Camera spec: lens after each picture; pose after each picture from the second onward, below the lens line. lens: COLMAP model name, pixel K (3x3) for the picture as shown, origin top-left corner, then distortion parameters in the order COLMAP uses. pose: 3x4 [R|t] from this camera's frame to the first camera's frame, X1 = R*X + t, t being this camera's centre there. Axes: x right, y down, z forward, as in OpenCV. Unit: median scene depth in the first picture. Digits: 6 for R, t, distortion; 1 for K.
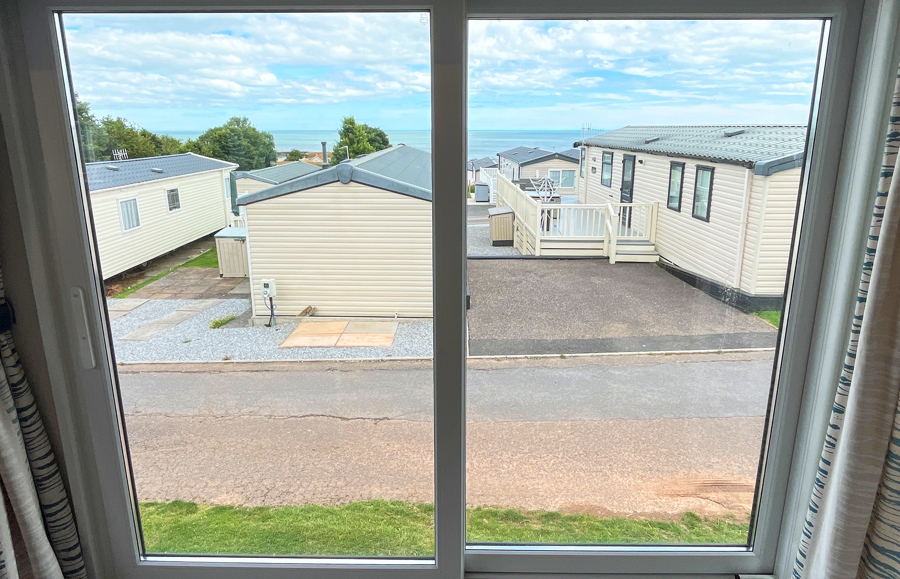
lens RADIAL K [[488.7, 0, 436.4], [0, 488.7, 233.8], [0, 0, 1]] dist [-0.003112, -0.000415]
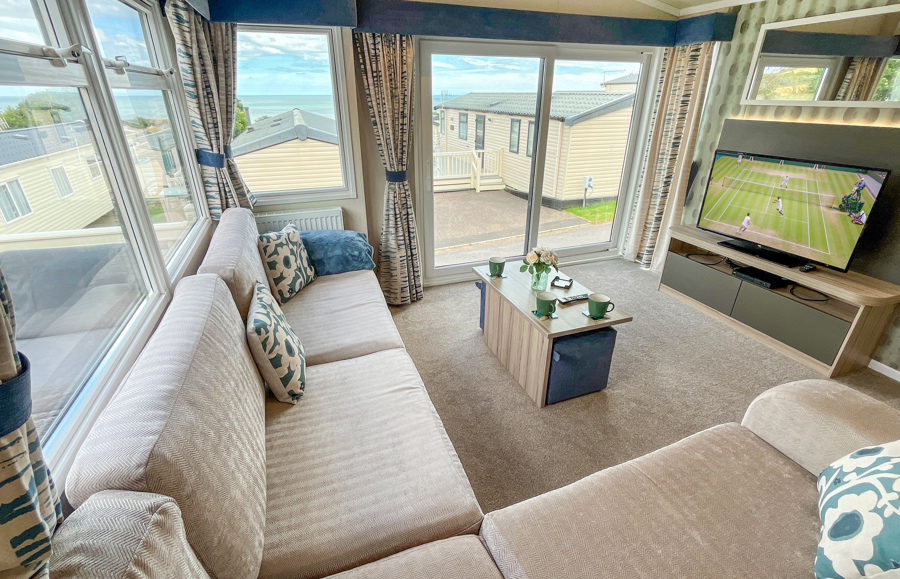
lens RADIAL K [[409.2, 0, 442.1], [0, 409.2, 287.2], [0, 0, 1]] dist [0.000820, -0.000680]
pose [[0.934130, -0.151705, 0.323091, -0.195040], [0.073801, 0.967714, 0.241006, 0.031908], [-0.349221, -0.201286, 0.915166, -0.173005]]
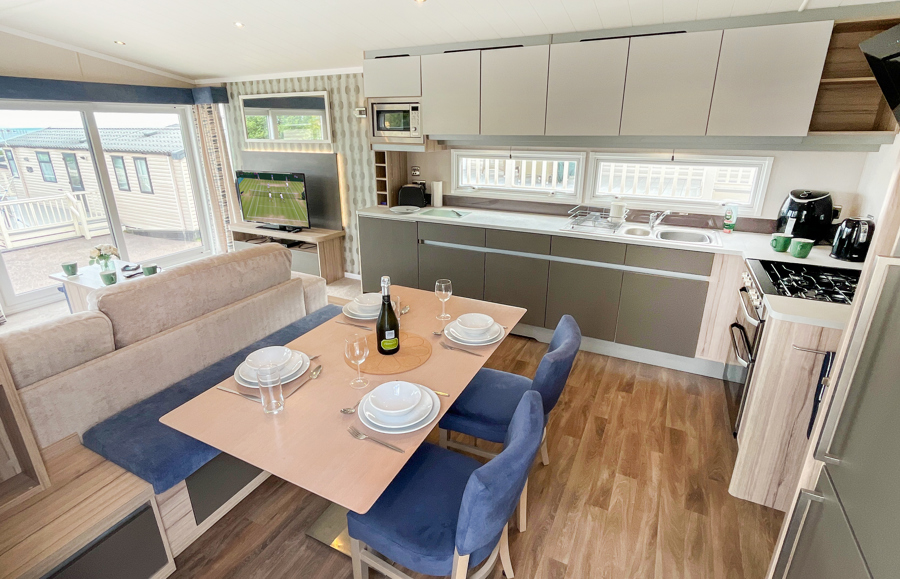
lens RADIAL K [[440.6, 0, 446.7], [0, 440.6, 270.1], [0, 0, 1]] dist [-0.006991, 0.001582]
pose [[0.431707, -0.283706, 0.856236, -0.247209], [0.189964, 0.956556, 0.221168, 0.062190], [-0.881784, 0.067174, 0.466845, -0.366860]]
